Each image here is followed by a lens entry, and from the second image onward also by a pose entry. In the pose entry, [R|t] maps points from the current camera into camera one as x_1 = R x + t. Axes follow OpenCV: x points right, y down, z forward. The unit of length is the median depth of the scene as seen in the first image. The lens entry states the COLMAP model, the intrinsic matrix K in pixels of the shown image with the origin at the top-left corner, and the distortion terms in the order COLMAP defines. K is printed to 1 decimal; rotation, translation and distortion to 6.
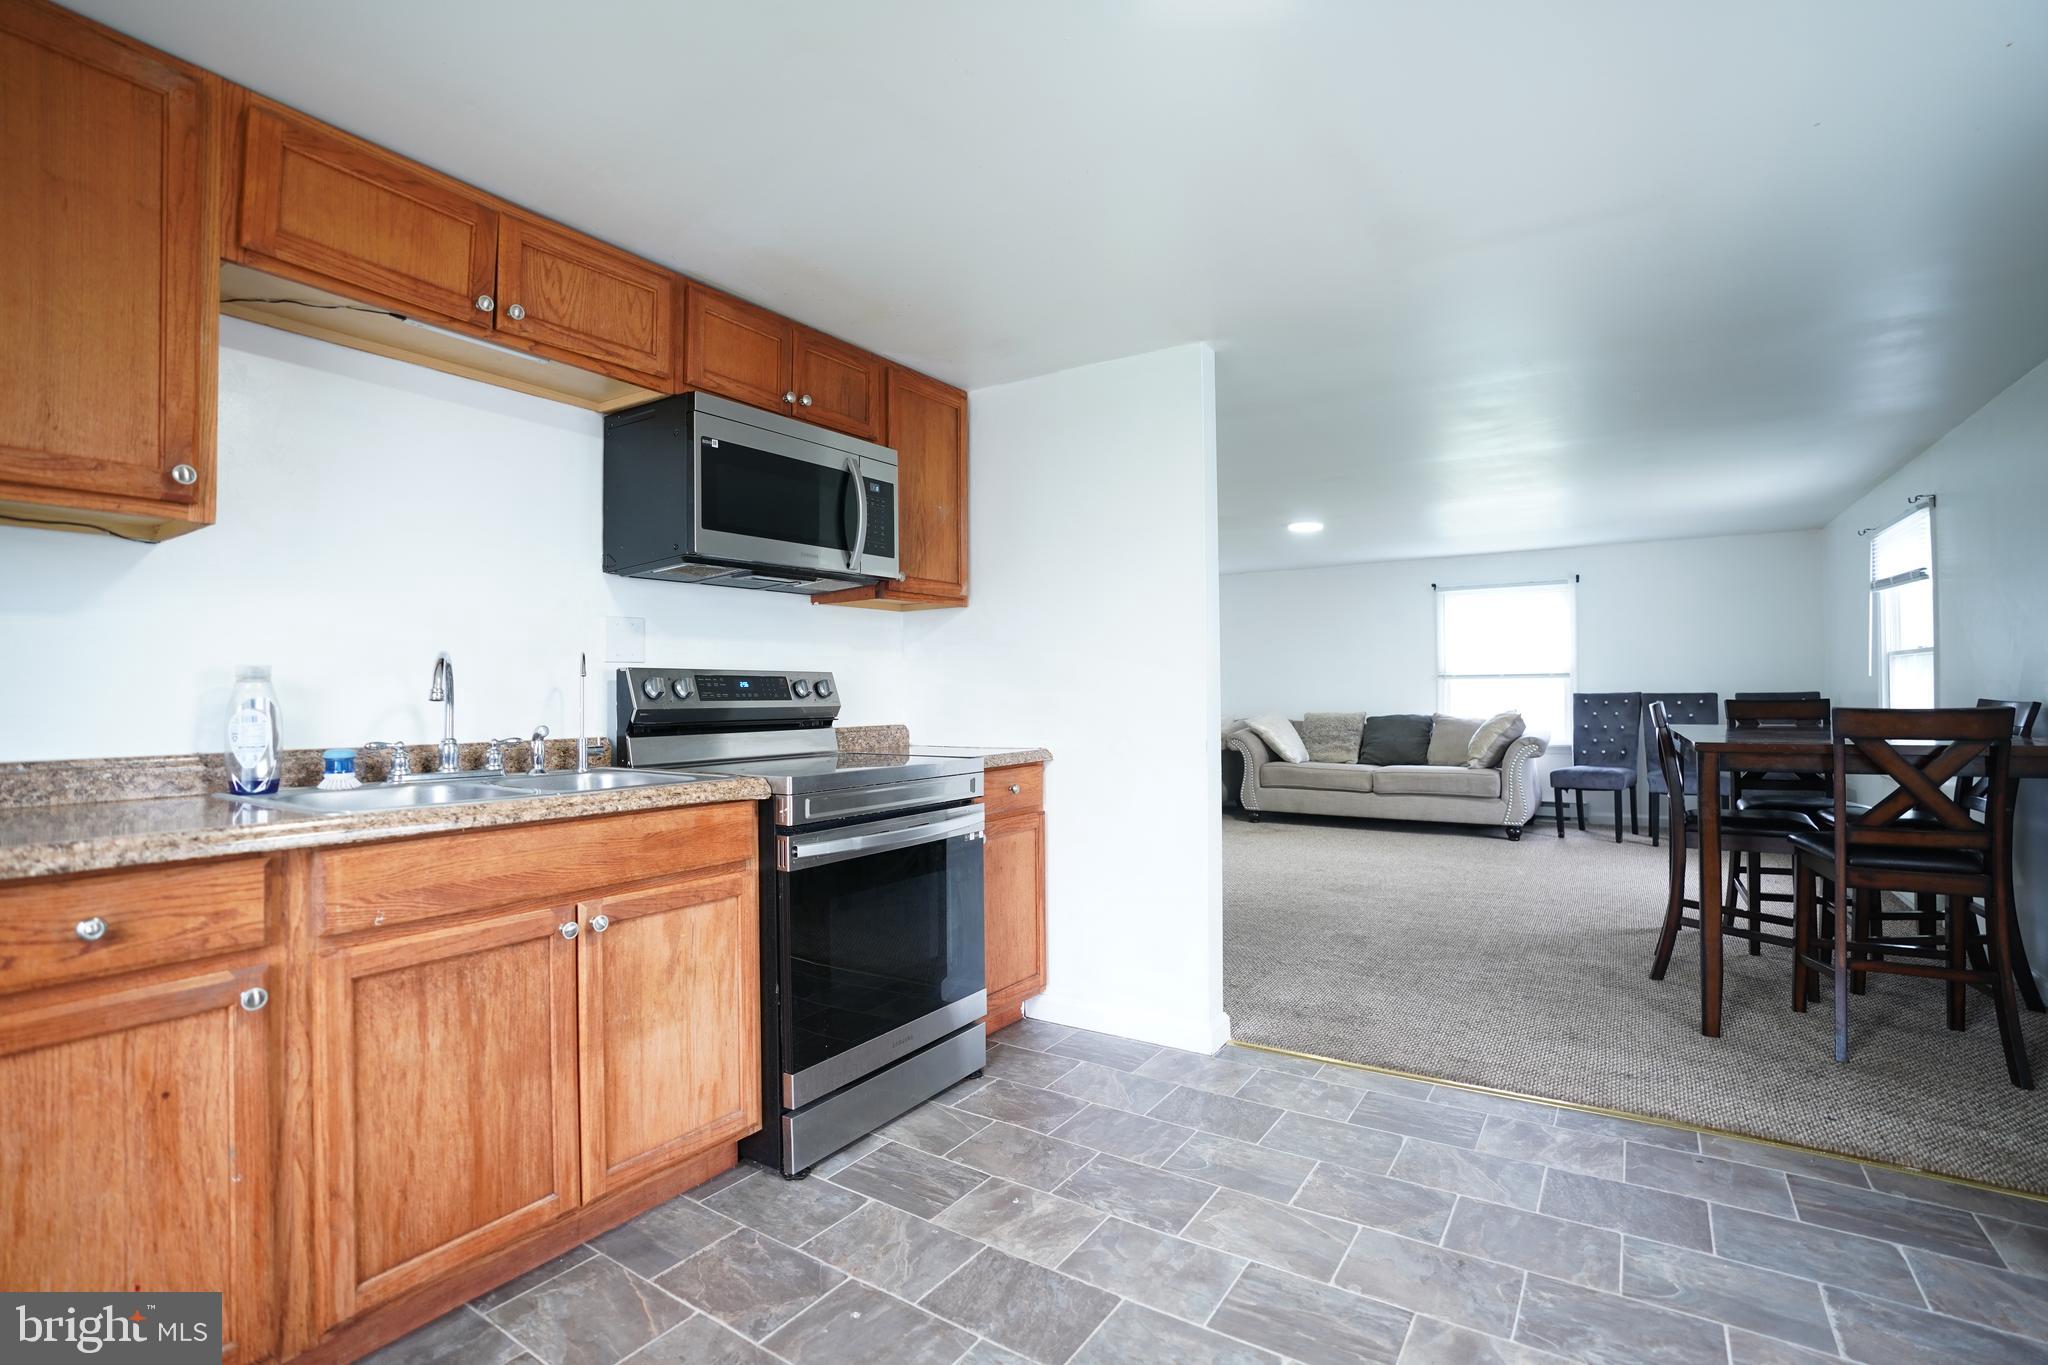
lens RADIAL K [[940.9, 0, 1018.5], [0, 940.9, 678.5], [0, 0, 1]] dist [-0.072674, 0.029151]
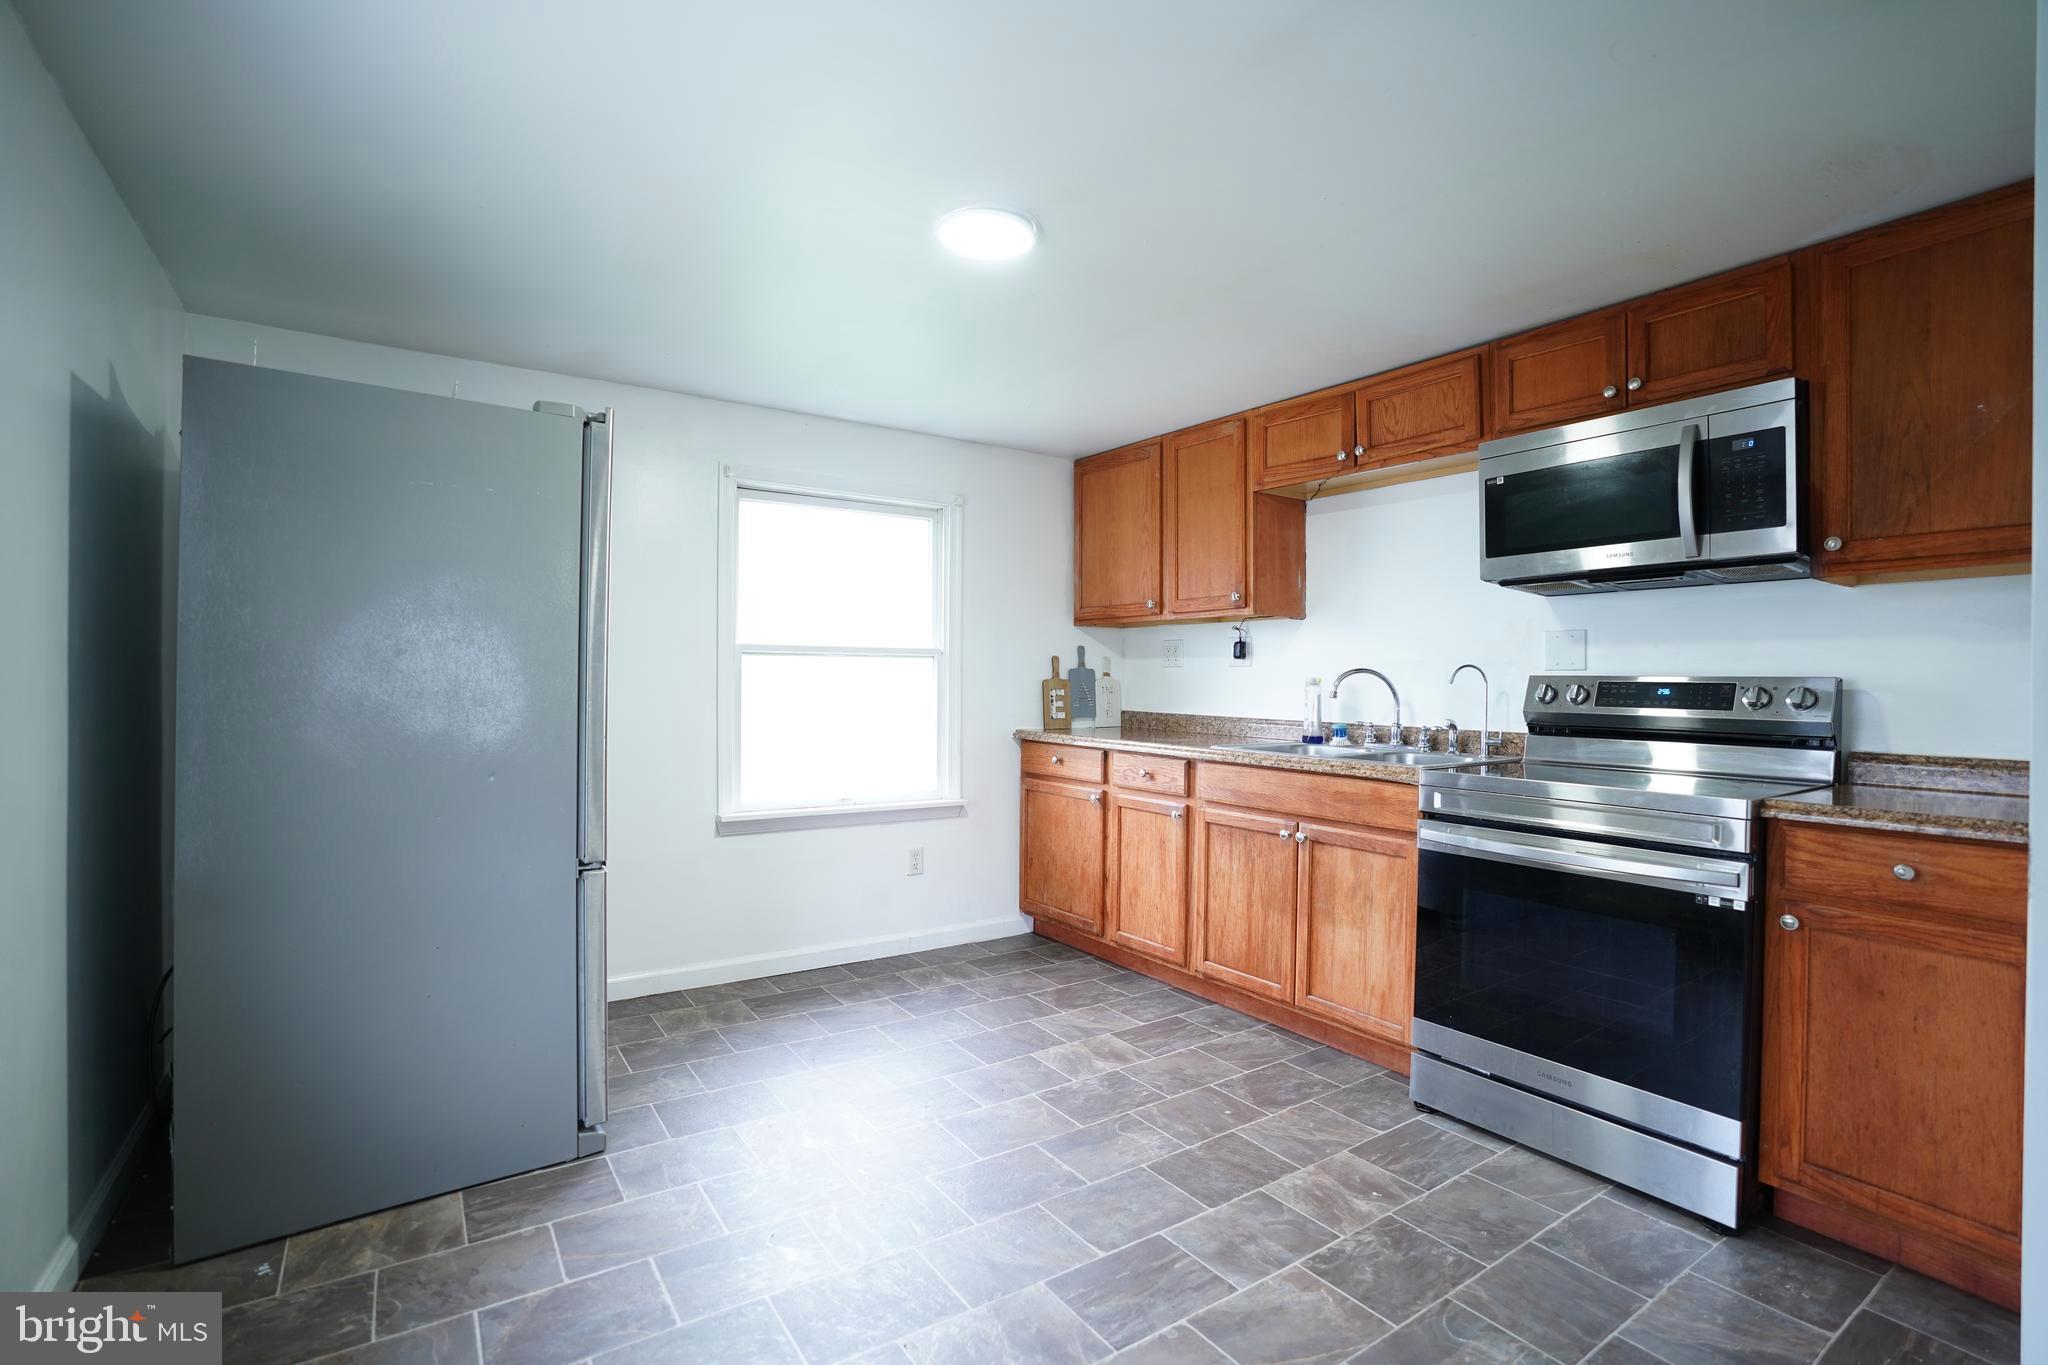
lens RADIAL K [[940.9, 0, 1018.5], [0, 940.9, 678.5], [0, 0, 1]] dist [-0.072674, 0.029151]
pose [[-0.374224, 0.005907, -0.927319, 1.083780], [0.007887, 0.999964, 0.003187, -0.020071], [0.927305, -0.006121, -0.374257, 1.000299]]
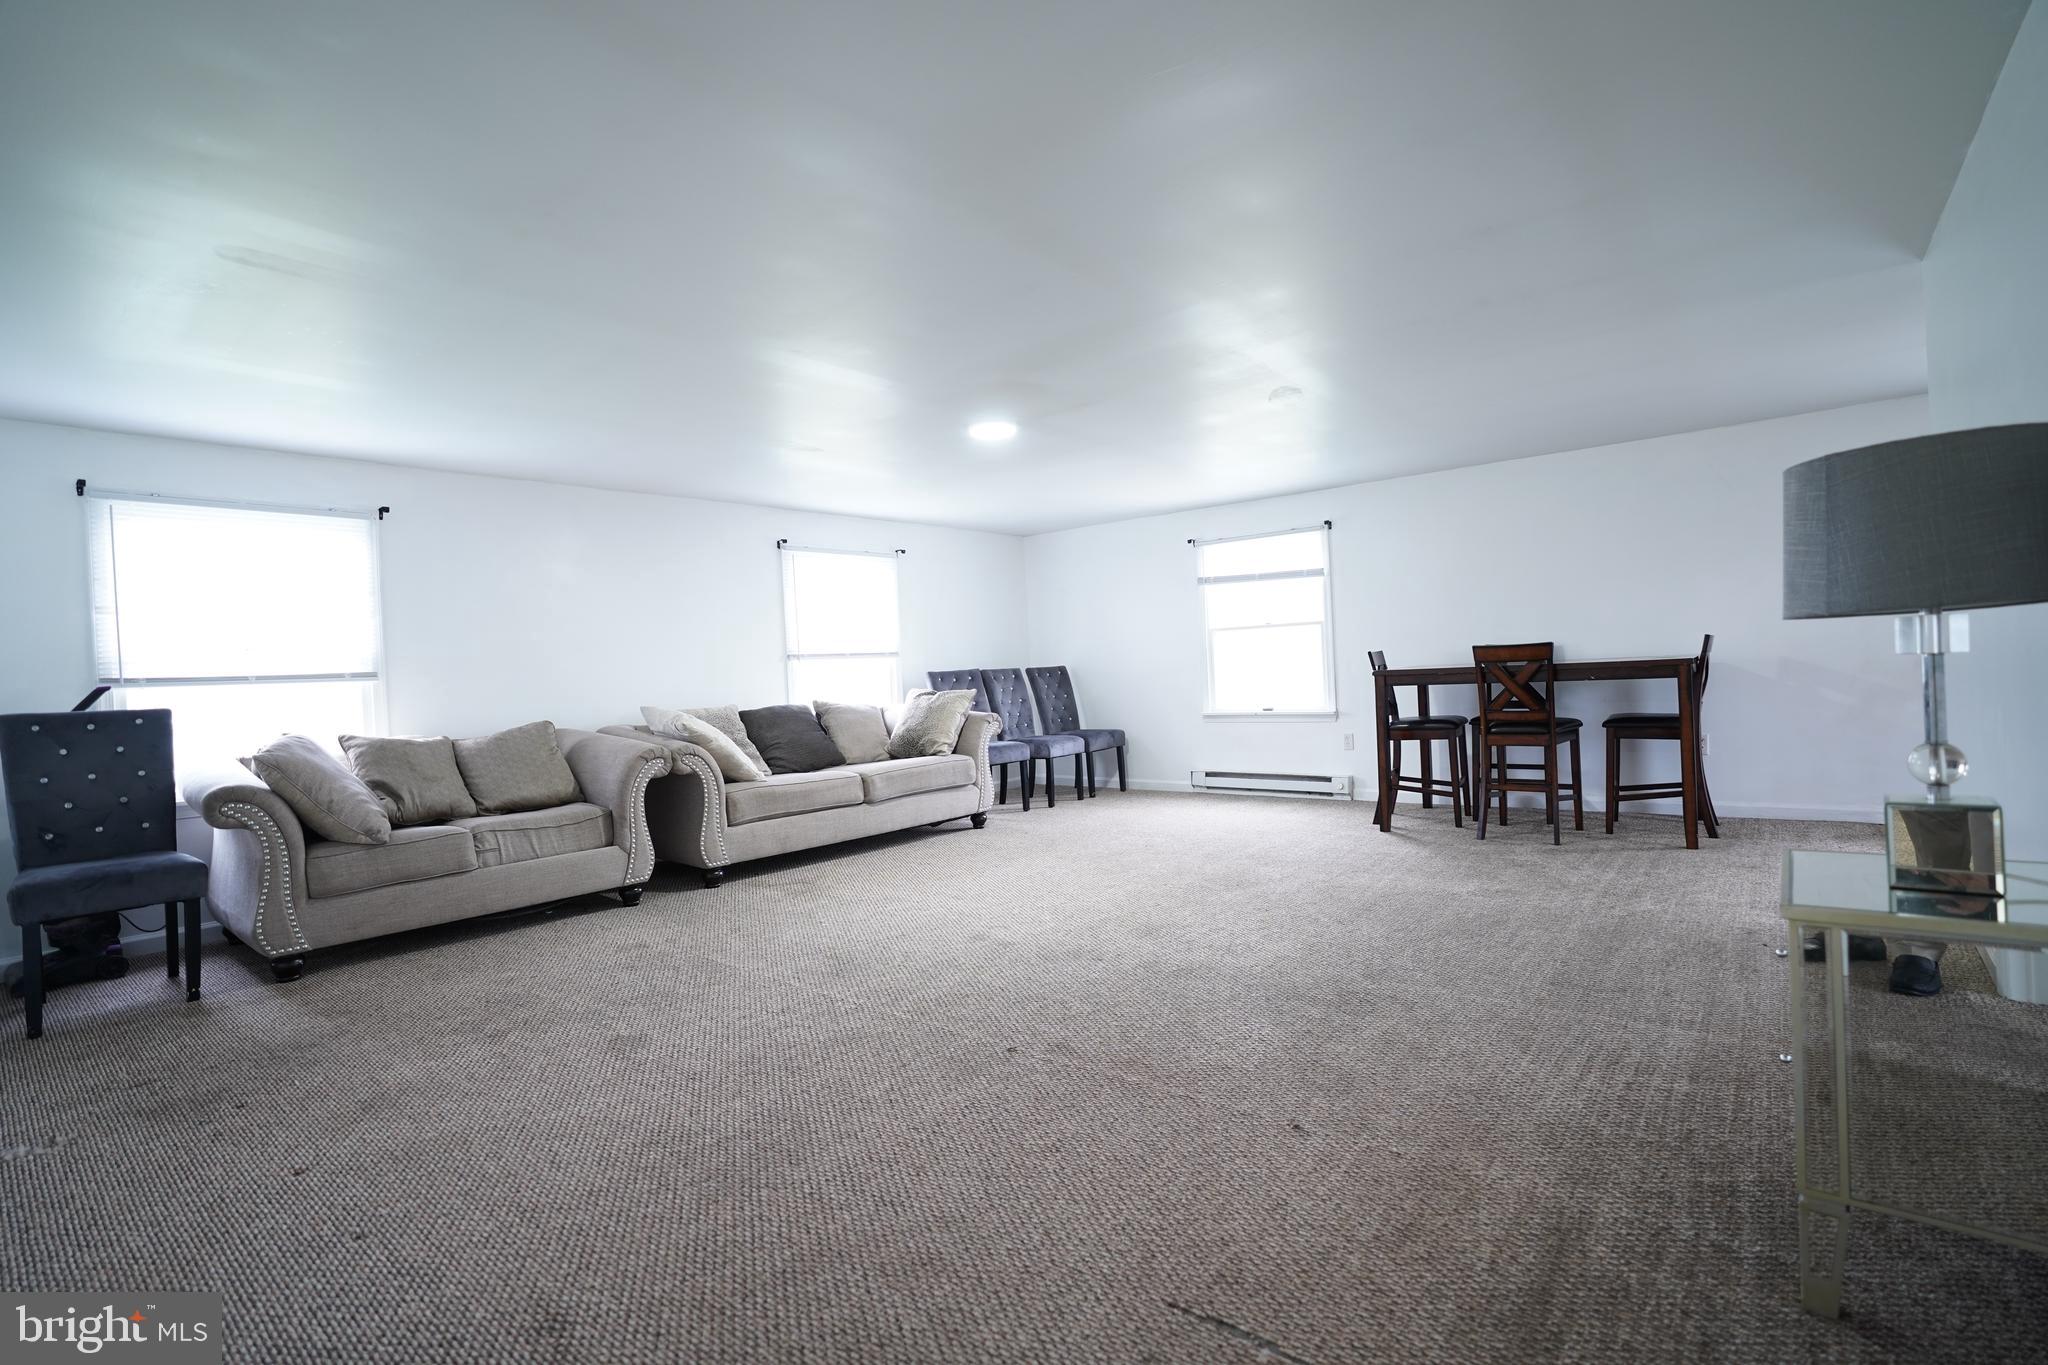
lens RADIAL K [[940.4, 0, 1020.0], [0, 940.4, 681.8], [0, 0, 1]] dist [-0.071534, 0.027648]
pose [[0.103770, -0.005135, 0.994588, -1.240370], [0.034774, 0.999394, 0.001532, 0.095761], [-0.993993, 0.034426, 0.103886, 2.739988]]
